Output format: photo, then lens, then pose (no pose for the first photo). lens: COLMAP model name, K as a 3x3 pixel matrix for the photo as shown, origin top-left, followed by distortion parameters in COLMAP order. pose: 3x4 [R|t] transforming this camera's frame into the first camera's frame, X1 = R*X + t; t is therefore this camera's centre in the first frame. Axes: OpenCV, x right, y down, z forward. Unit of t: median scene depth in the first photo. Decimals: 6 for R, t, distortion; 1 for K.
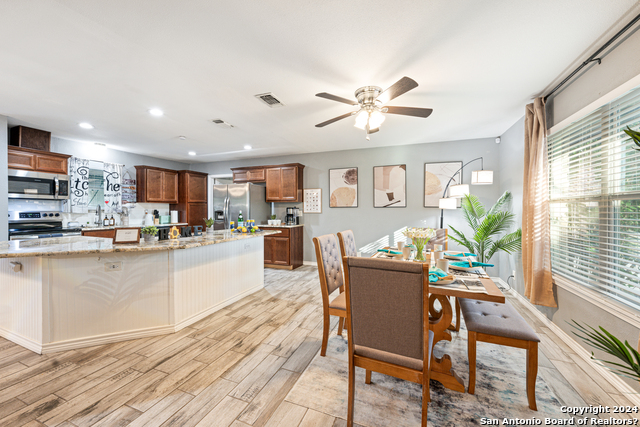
lens RADIAL K [[246.5, 0, 315.4], [0, 246.5, 209.7], [0, 0, 1]] dist [-0.000456, -0.000104]
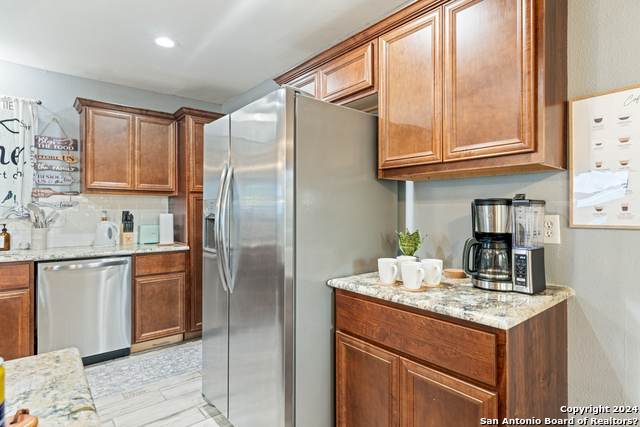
lens RADIAL K [[348.8, 0, 322.0], [0, 348.8, 214.1], [0, 0, 1]] dist [0.007423, 0.000498]
pose [[0.887878, 0.002772, -0.460070, -0.093724], [0.001614, 0.999957, 0.009139, 0.000445], [0.460076, -0.008857, 0.887836, 0.680819]]
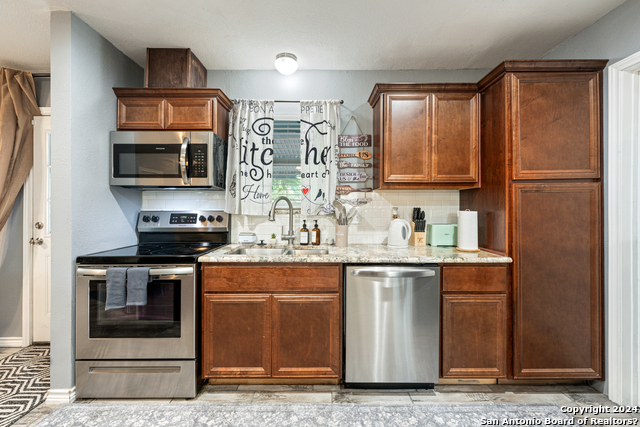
lens RADIAL K [[269.2, 0, 317.7], [0, 269.2, 210.5], [0, 0, 1]] dist [0.001935, -0.000350]
pose [[0.383053, 0.006753, -0.923702, -0.362594], [0.003558, 0.999955, 0.008786, 0.000093], [0.923720, -0.006652, 0.383012, 0.767185]]
